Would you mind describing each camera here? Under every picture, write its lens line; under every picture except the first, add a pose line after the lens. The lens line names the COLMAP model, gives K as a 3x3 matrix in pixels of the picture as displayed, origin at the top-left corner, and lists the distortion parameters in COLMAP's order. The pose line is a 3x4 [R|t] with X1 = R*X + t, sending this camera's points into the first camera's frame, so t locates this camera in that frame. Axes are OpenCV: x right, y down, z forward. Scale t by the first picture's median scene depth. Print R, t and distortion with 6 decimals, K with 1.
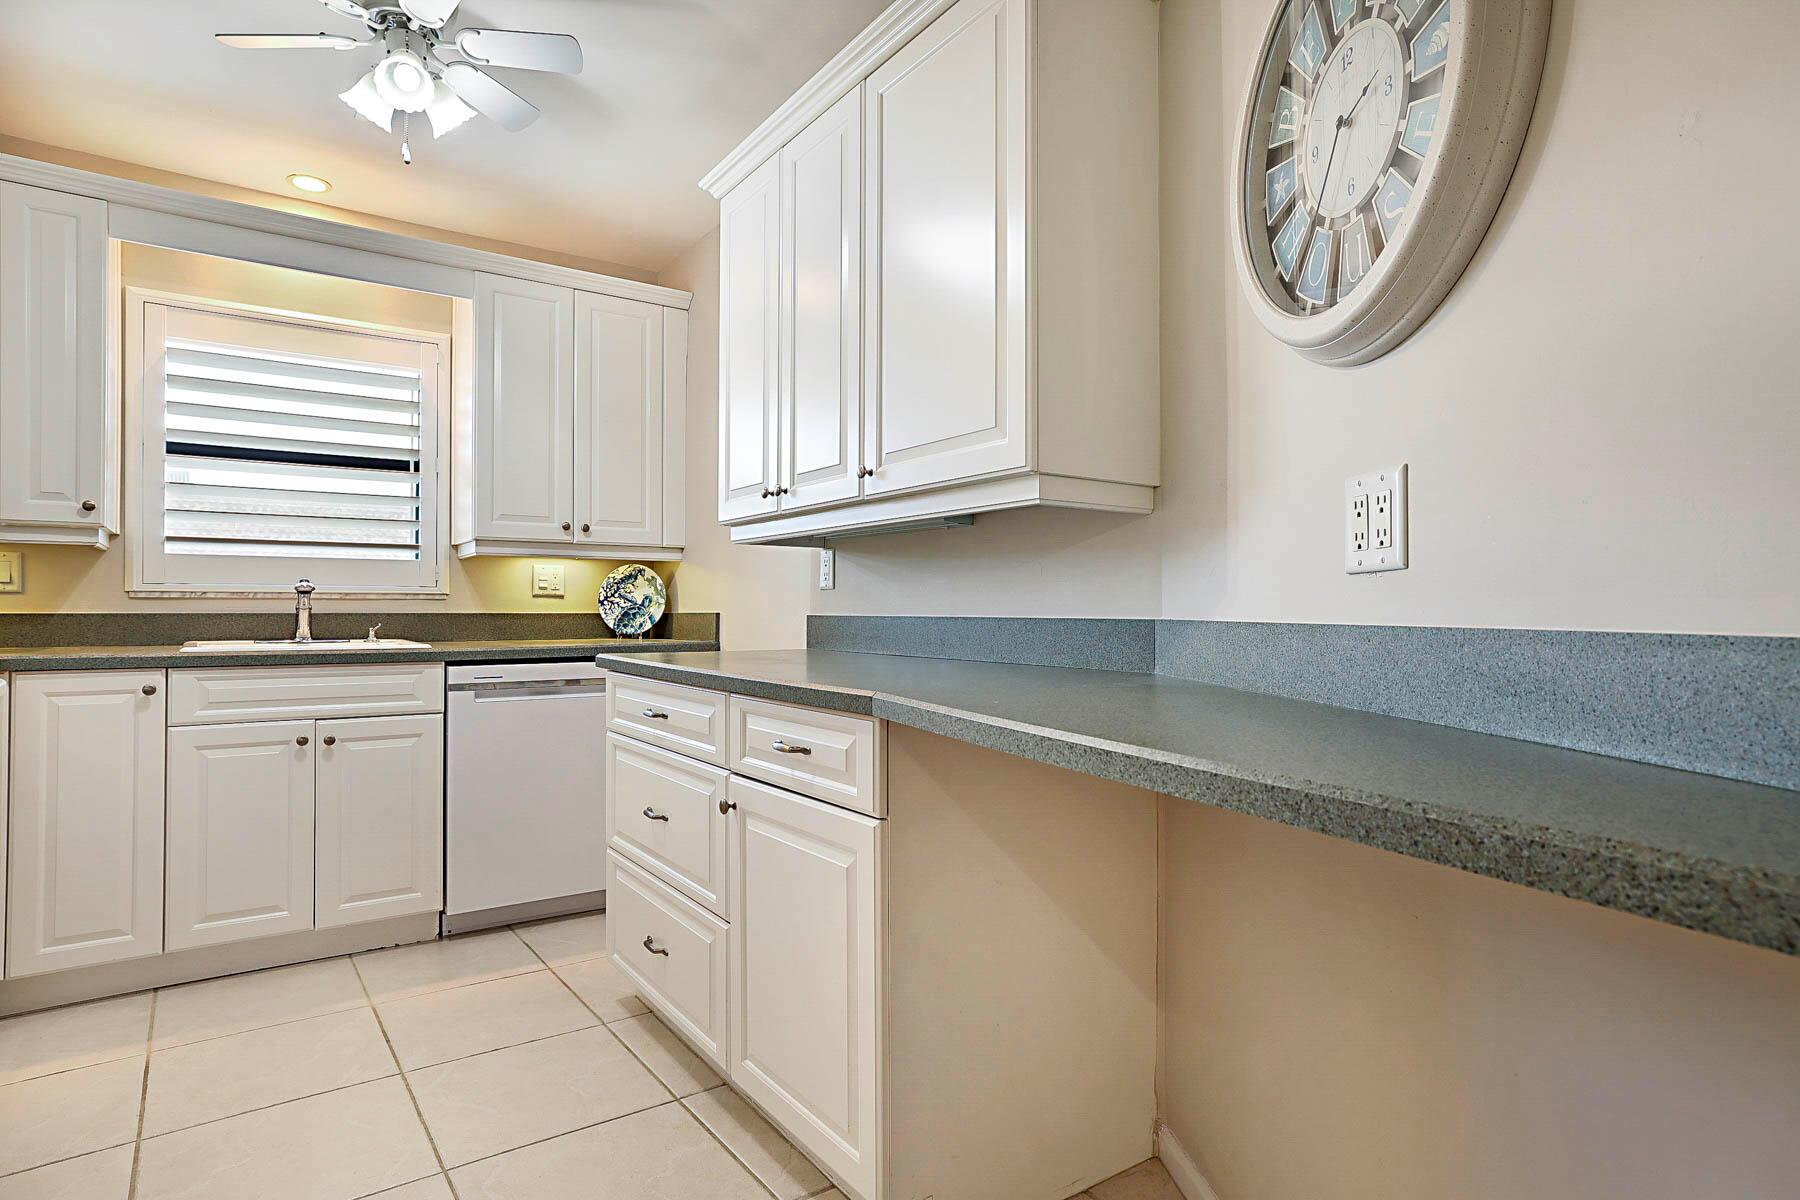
lens RADIAL K [[976.4, 0, 900.0], [0, 976.4, 600.0], [0, 0, 1]] dist [-0.003168, -0.000530]
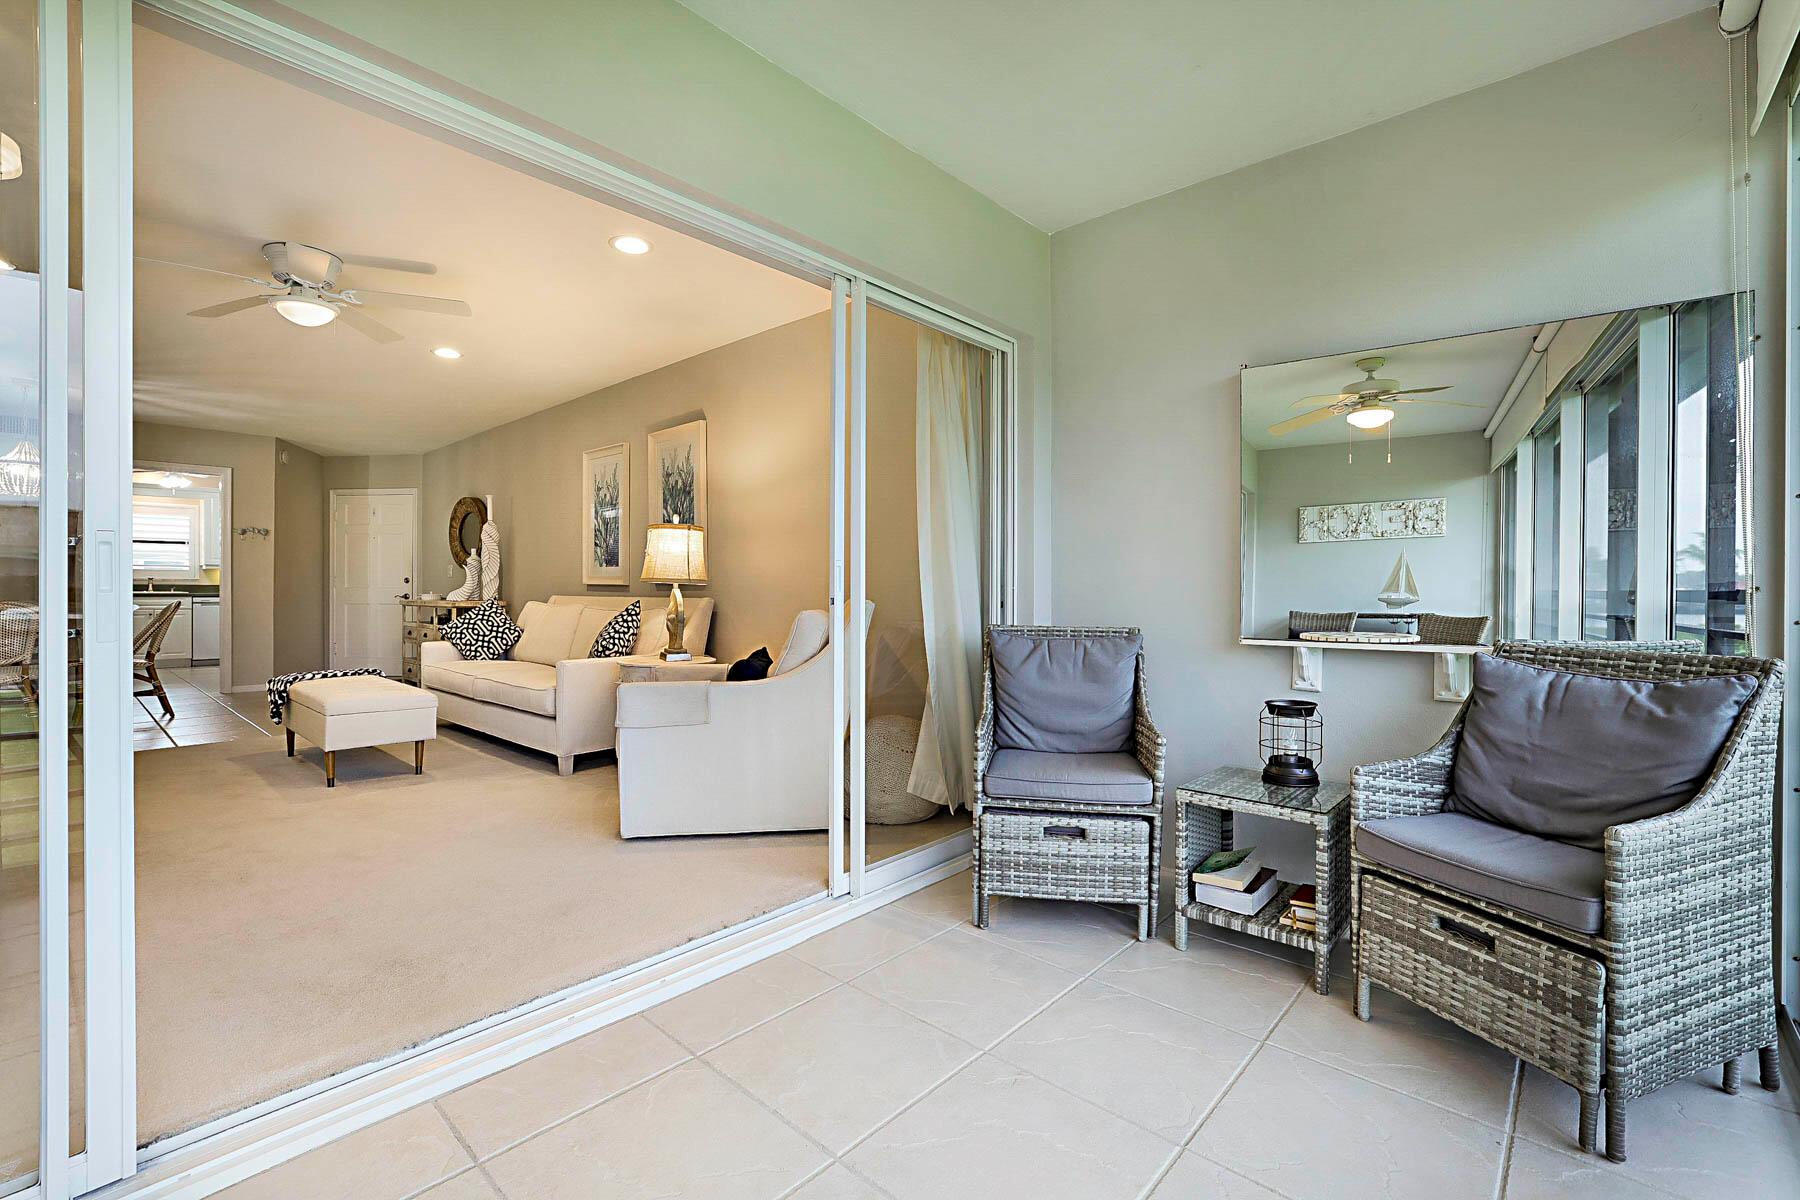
lens RADIAL K [[779.8, 0, 900.5], [0, 779.8, 593.5], [0, 0, 1]] dist [-0.045090, 0.016104]
pose [[0.972492, 0.004961, 0.232884, 1.678136], [-0.008289, 0.999877, 0.013317, -0.014958], [-0.232789, -0.014881, 0.972413, -2.774295]]
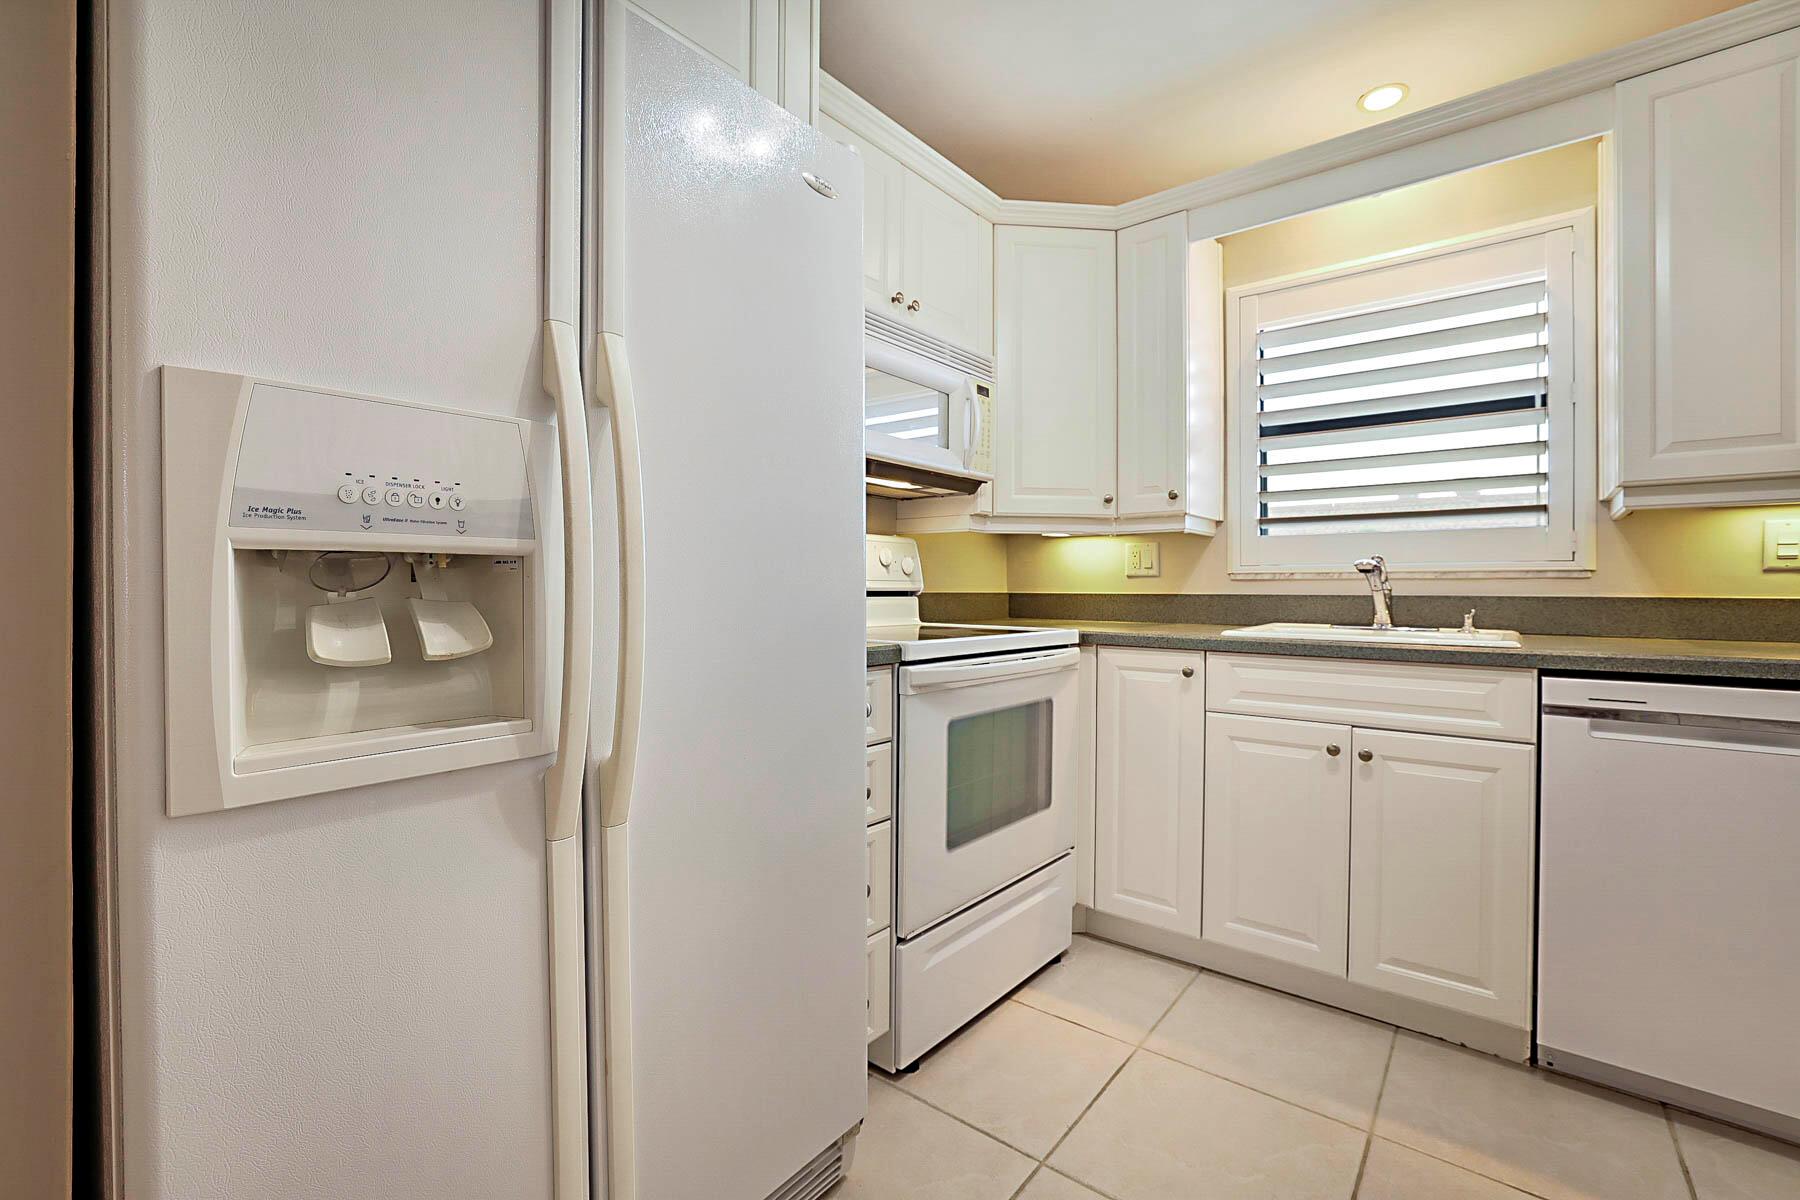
lens RADIAL K [[779.8, 0, 900.5], [0, 779.8, 593.5], [0, 0, 1]] dist [-0.045090, 0.016104]
pose [[0.265763, 0.005564, -0.964022, -0.074706], [0.006727, 0.999948, 0.007626, 0.003855], [0.964015, -0.008512, 0.265712, 0.428601]]
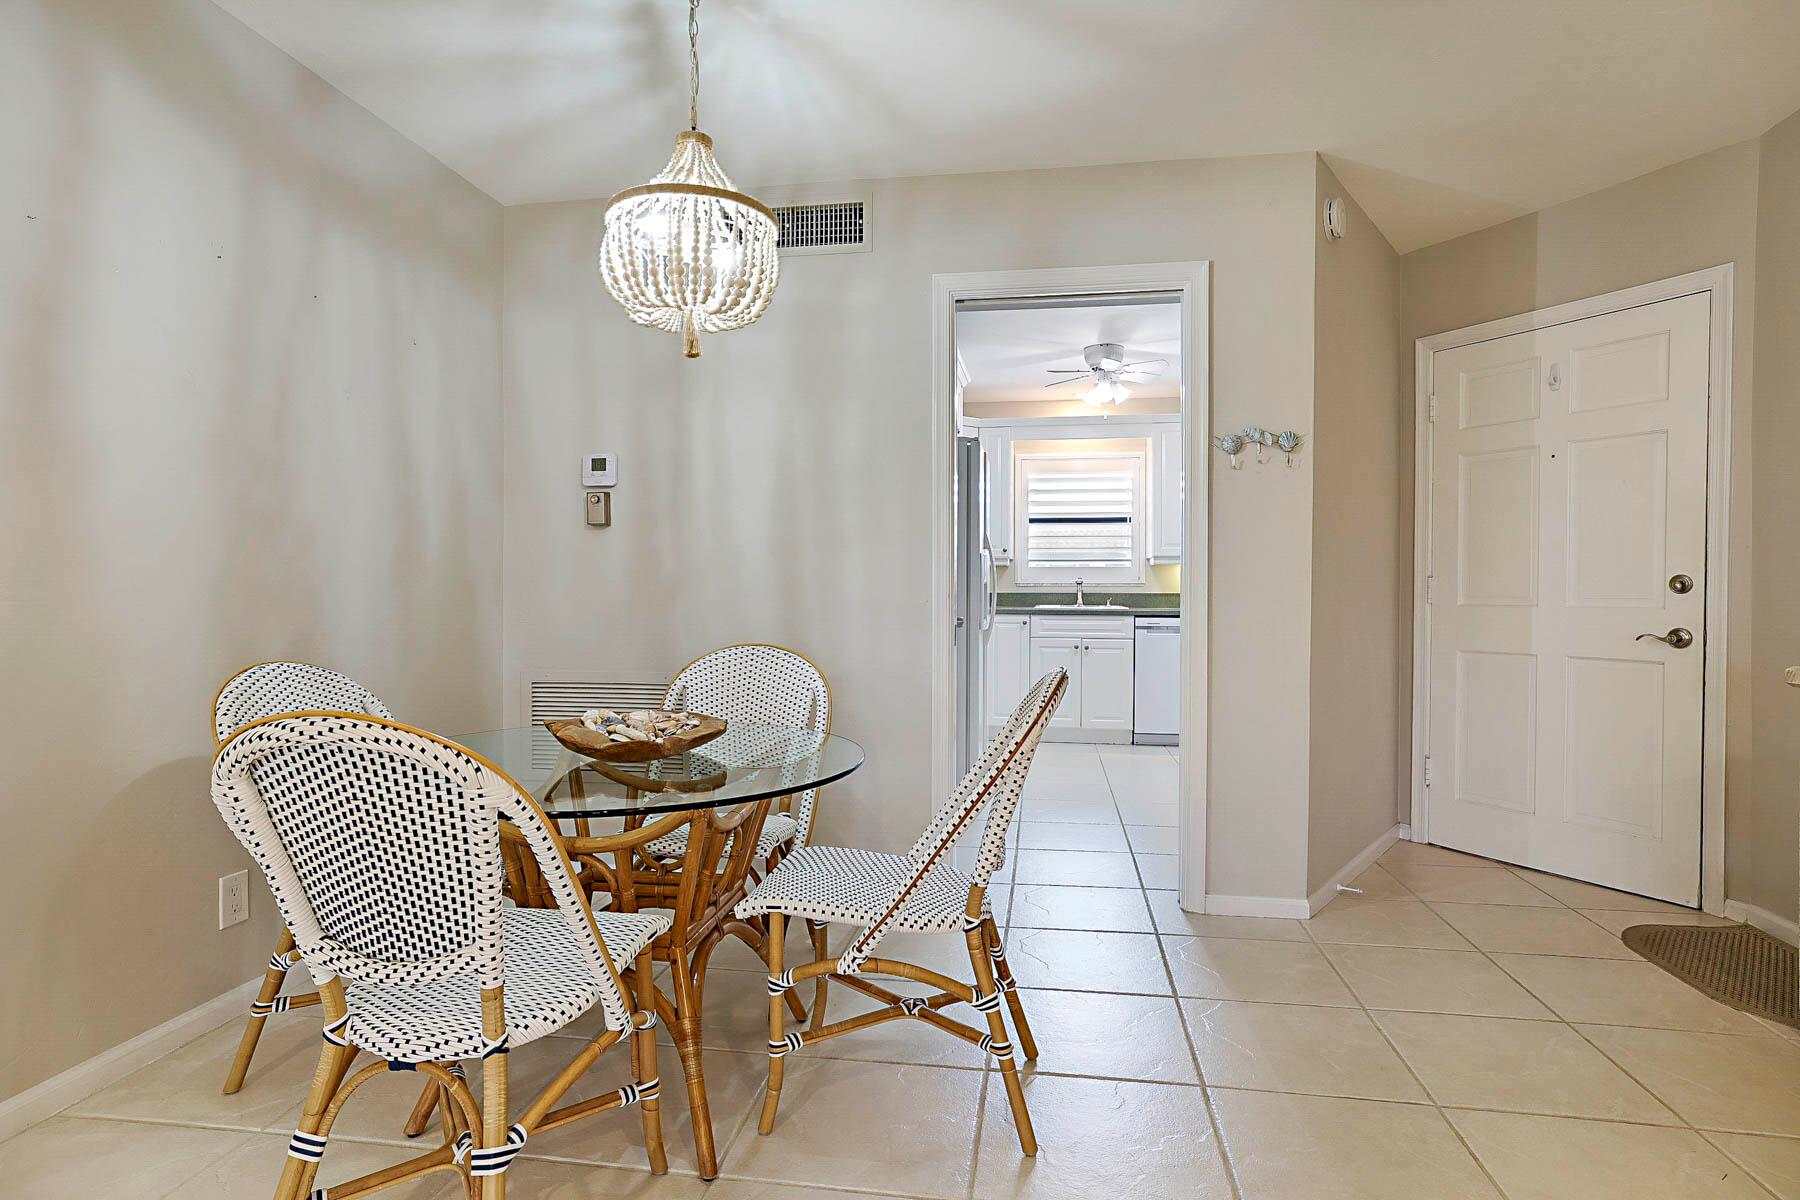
lens RADIAL K [[976.4, 0, 900.0], [0, 976.4, 600.0], [0, 0, 1]] dist [-0.003168, -0.000530]
pose [[0.717403, 0.012708, -0.696543, 0.659477], [0.002277, 0.999785, 0.020586, -0.017122], [0.696655, -0.016355, 0.717220, -0.901052]]
